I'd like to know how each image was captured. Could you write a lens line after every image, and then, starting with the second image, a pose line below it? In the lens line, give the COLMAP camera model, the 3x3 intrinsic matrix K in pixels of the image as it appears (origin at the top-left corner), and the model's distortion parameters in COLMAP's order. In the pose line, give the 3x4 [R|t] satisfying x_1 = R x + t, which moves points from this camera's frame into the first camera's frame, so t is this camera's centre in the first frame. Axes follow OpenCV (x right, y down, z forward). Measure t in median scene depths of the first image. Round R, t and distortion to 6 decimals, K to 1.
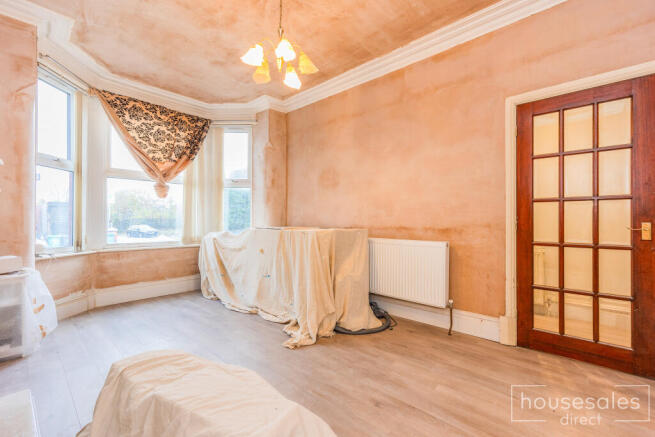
lens RADIAL K [[284.9, 0, 328.6], [0, 284.9, 221.9], [0, 0, 1]] dist [0.001998, 0.000180]
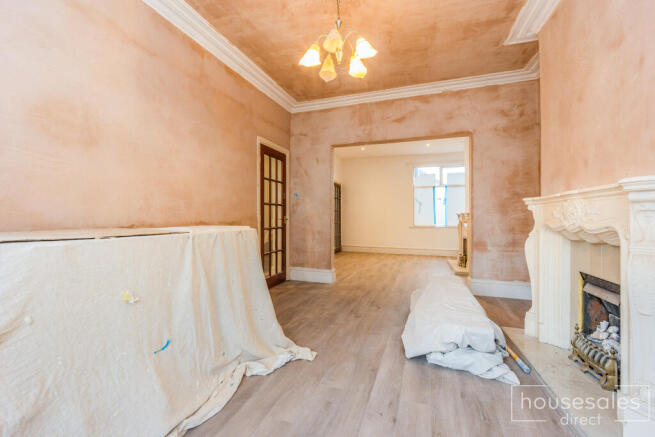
lens RADIAL K [[284.9, 0, 327.1], [0, 284.9, 215.9], [0, 0, 1]] dist [0.001998, 0.000180]
pose [[-0.406741, 0.000897, 0.913543, -1.058987], [-0.001619, 0.999997, -0.001702, 0.000946], [-0.913542, -0.002171, -0.406738, 1.445925]]
